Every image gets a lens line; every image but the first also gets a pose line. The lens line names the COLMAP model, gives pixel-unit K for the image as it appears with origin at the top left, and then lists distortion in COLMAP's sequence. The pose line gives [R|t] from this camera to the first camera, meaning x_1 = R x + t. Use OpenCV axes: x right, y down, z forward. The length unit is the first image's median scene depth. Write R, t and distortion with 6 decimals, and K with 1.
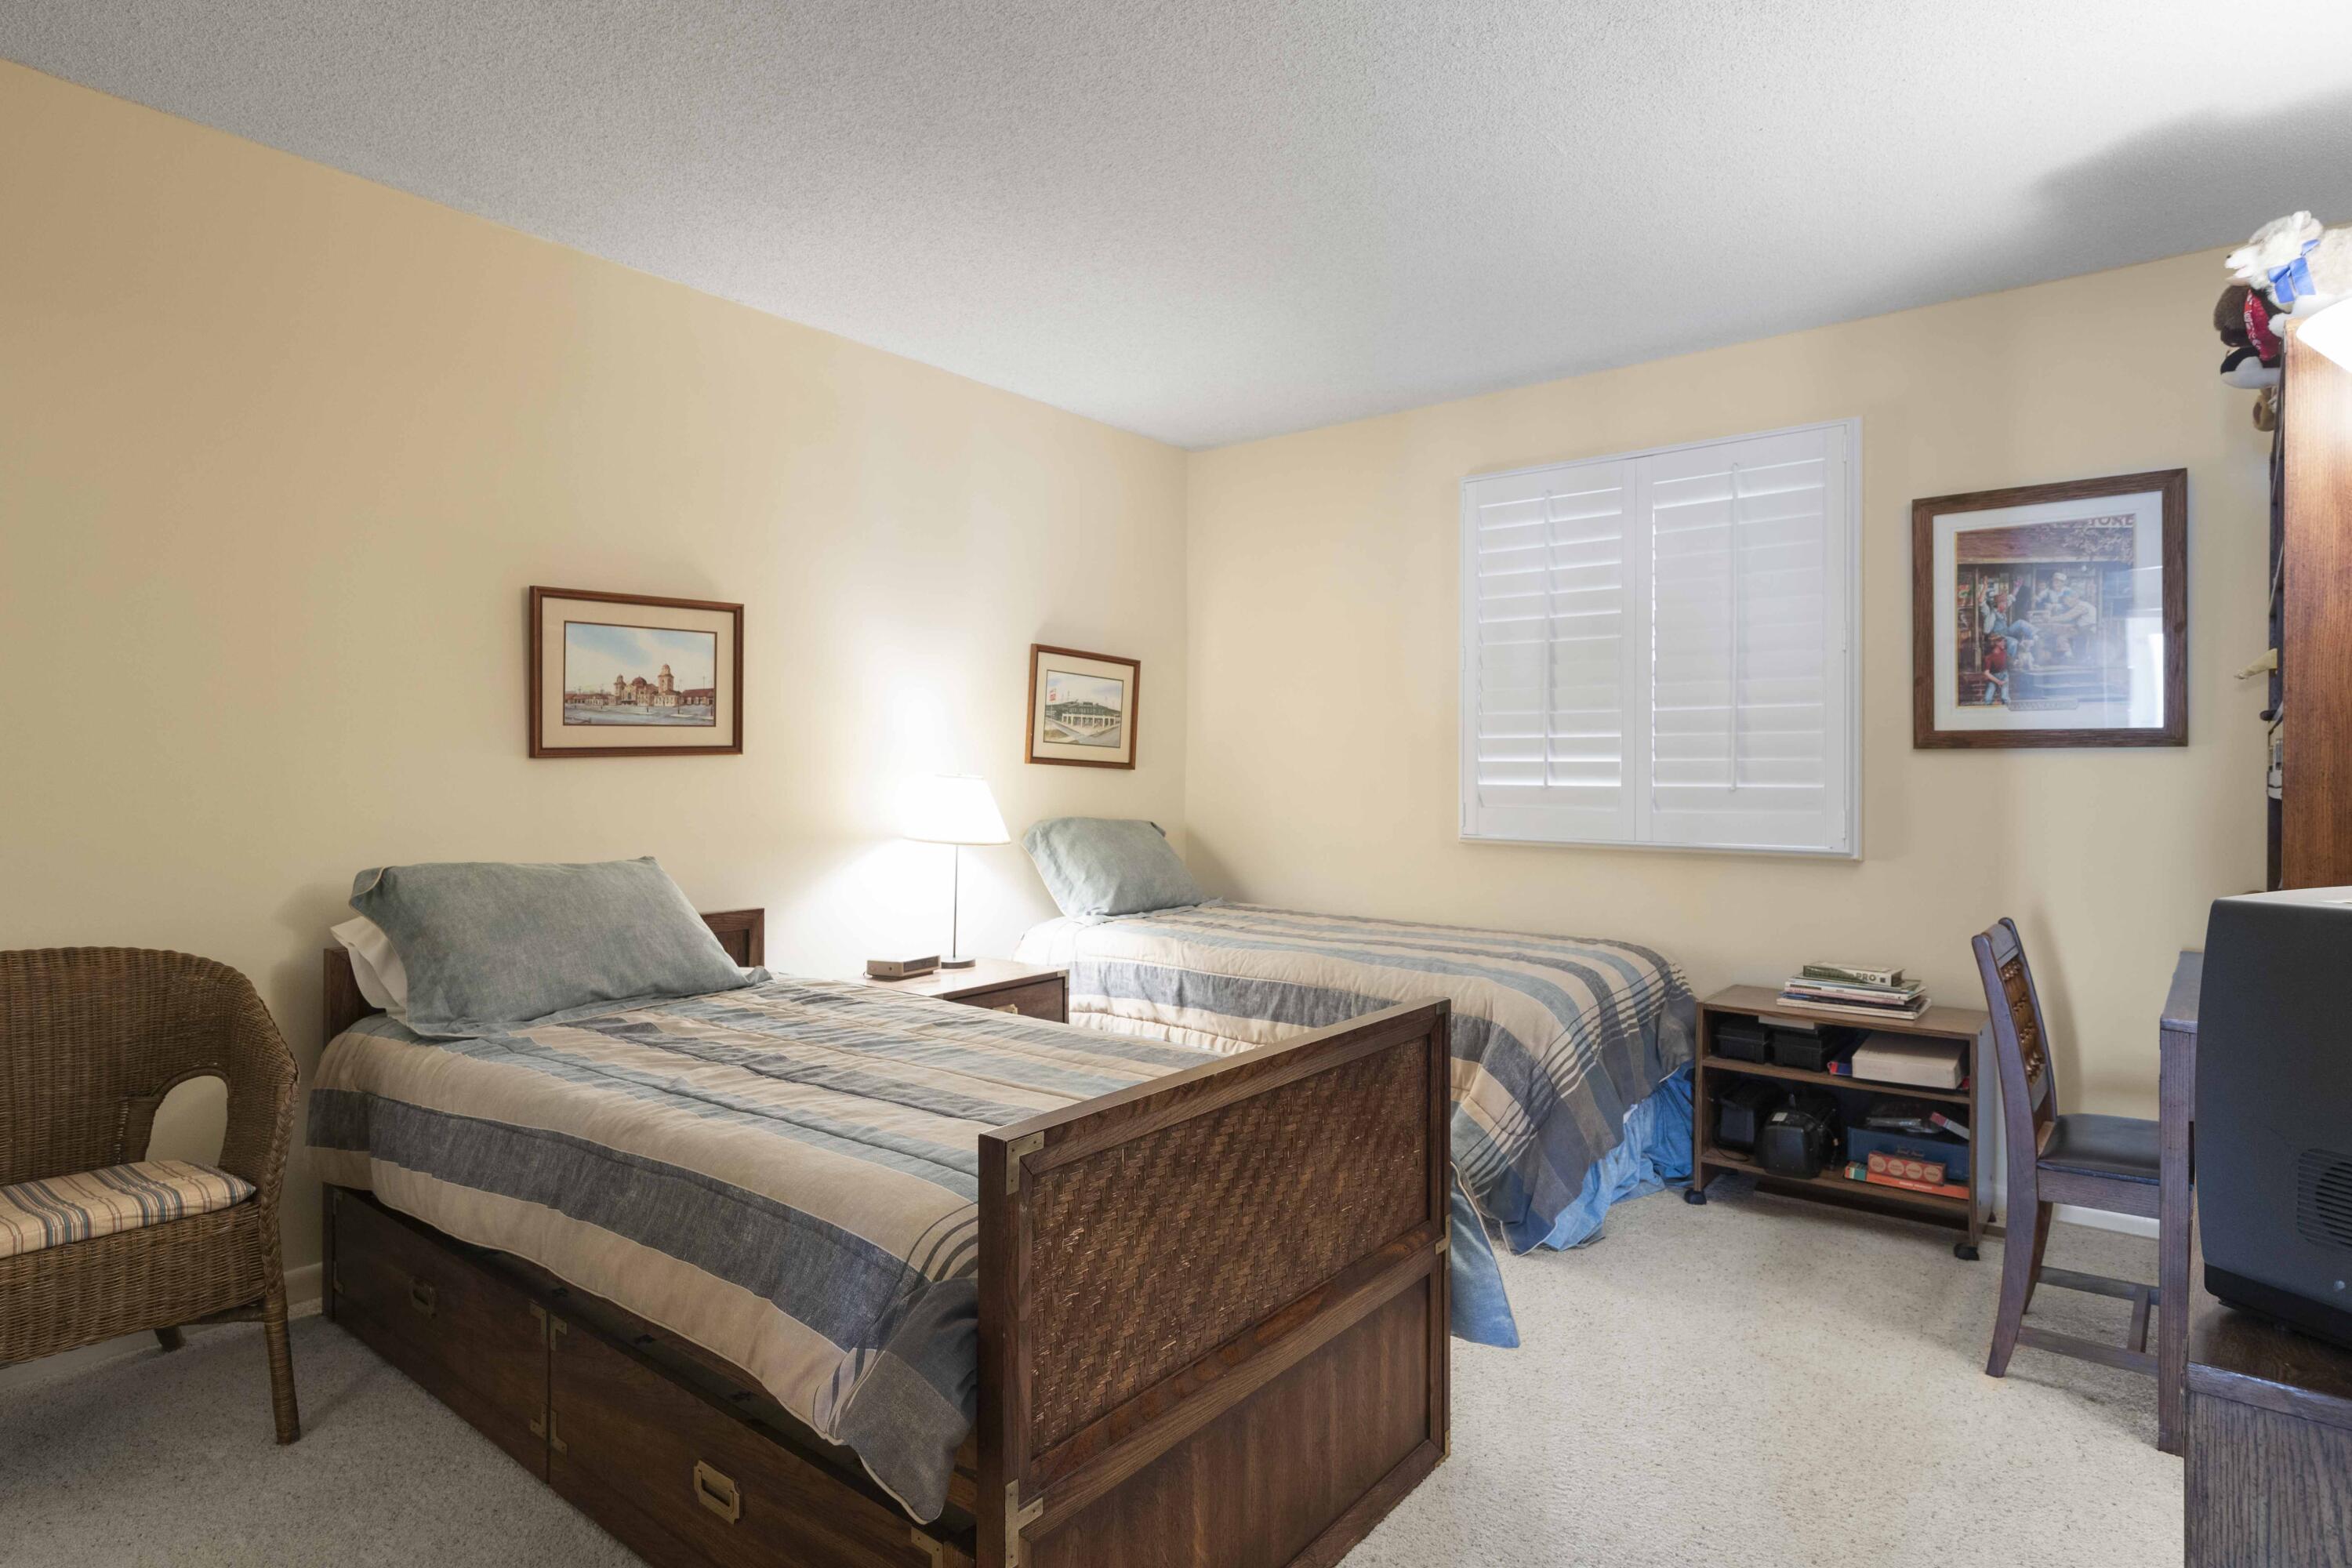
lens RADIAL K [[1274.5, 0, 1173.8], [0, 1274.5, 767.6], [0, 0, 1]] dist [0.000617, -0.001492]
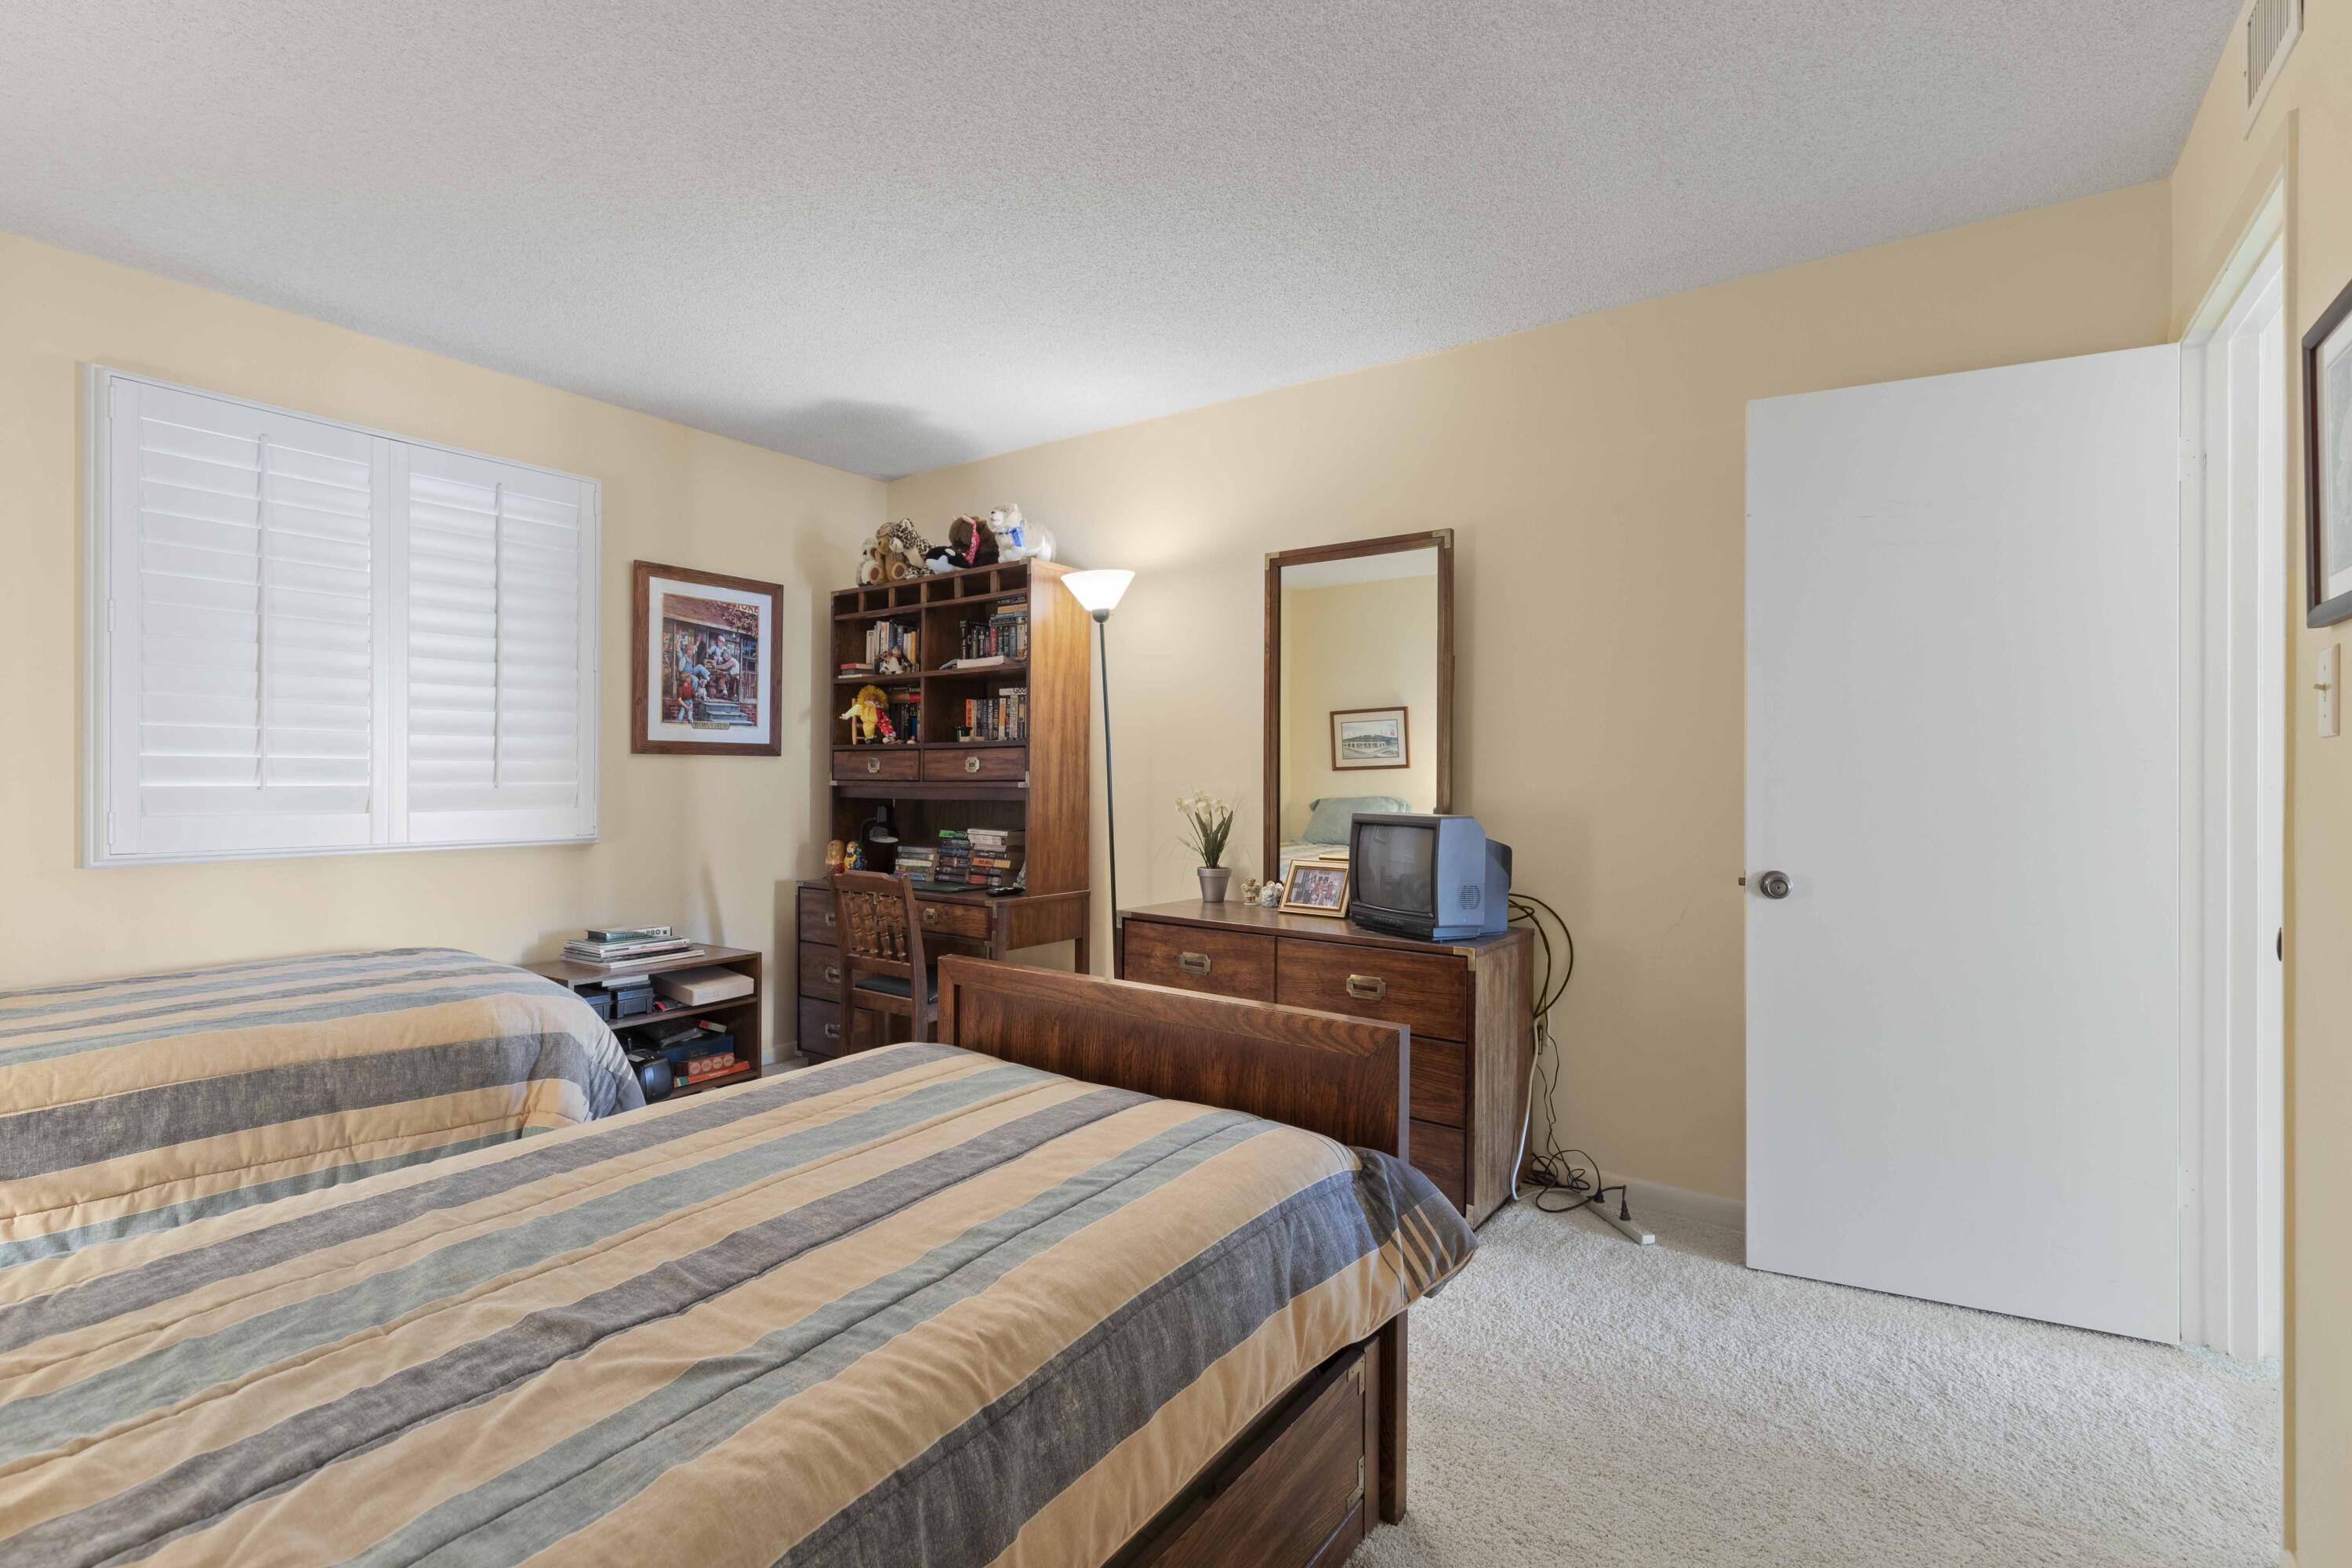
lens RADIAL K [[1028.6, 0, 1186.9], [0, 1028.6, 770.6], [0, 0, 1]] dist [0.000169, 0.000068]
pose [[-0.049832, -0.002371, 0.998755, -0.503758], [-0.009804, 0.999950, 0.001885, -0.005017], [-0.998709, -0.009698, -0.049853, 0.507288]]
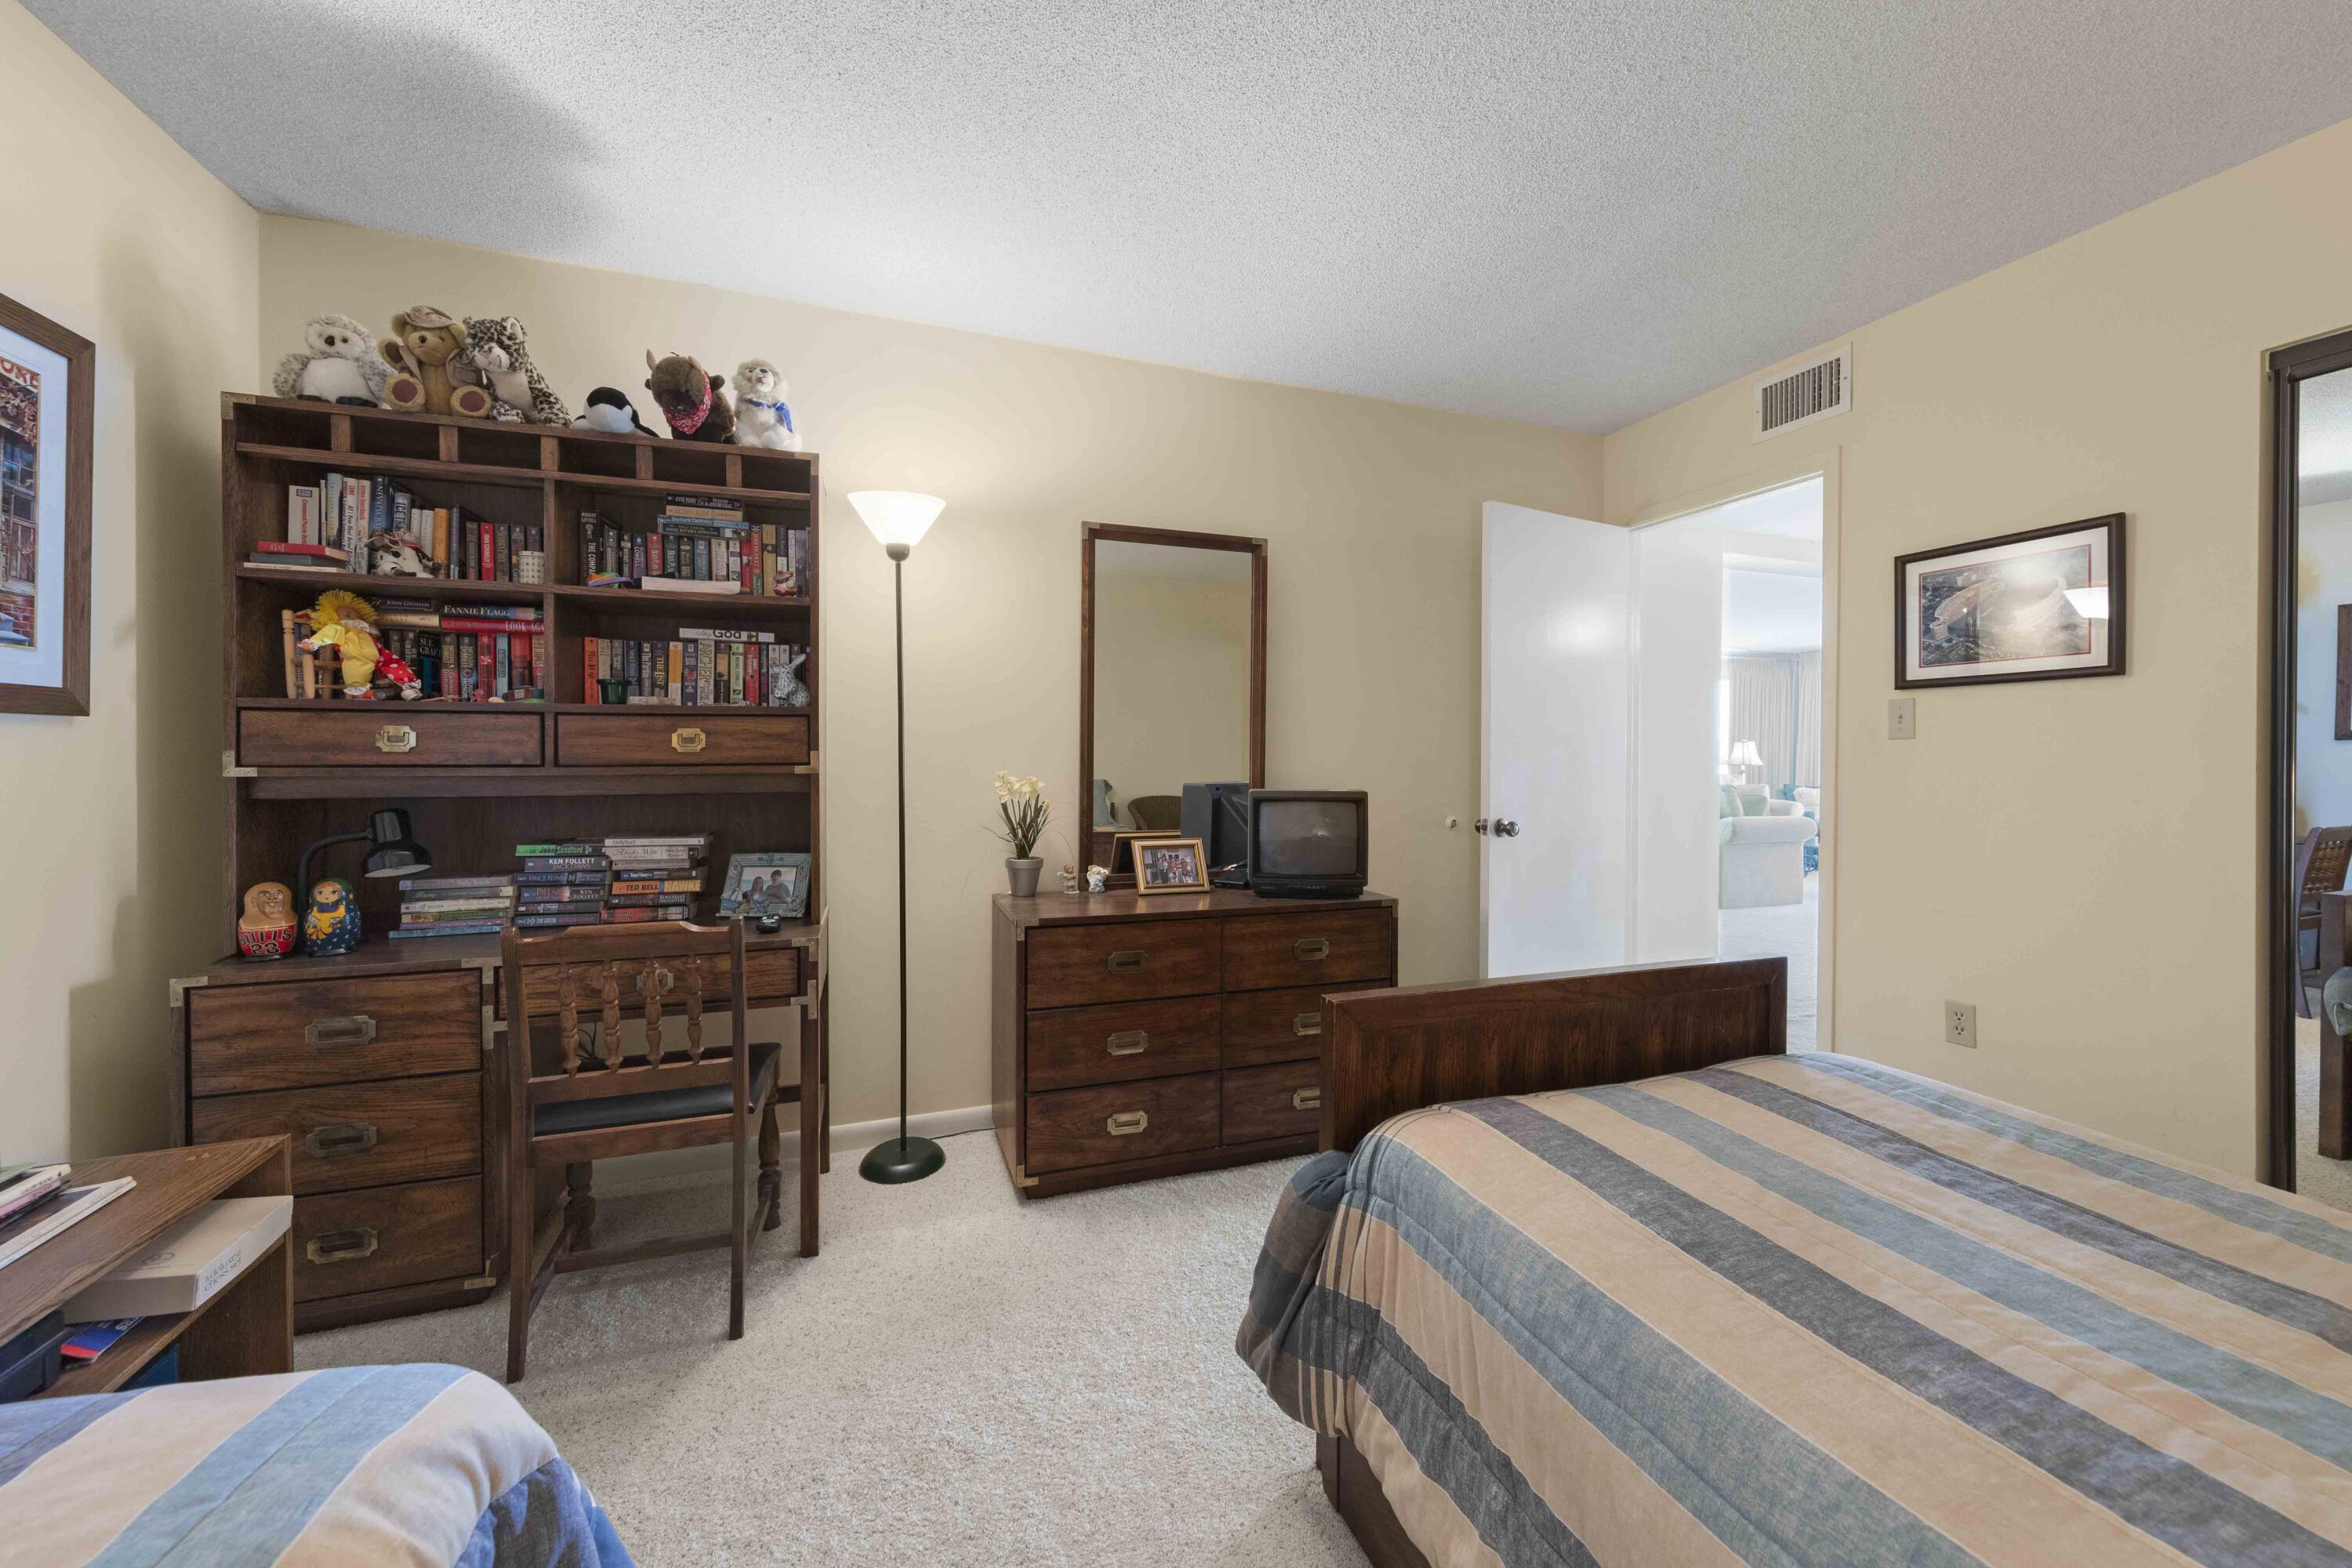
lens RADIAL K [[858.6, 0, 1172.0], [0, 858.6, 762.1], [0, 0, 1]] dist [0.000142, -0.000015]
pose [[-0.838888, -0.013109, 0.544146, -0.013947], [-0.010987, 0.999914, 0.007151, 0.000383], [-0.544193, 0.000020, -0.838960, 0.998498]]
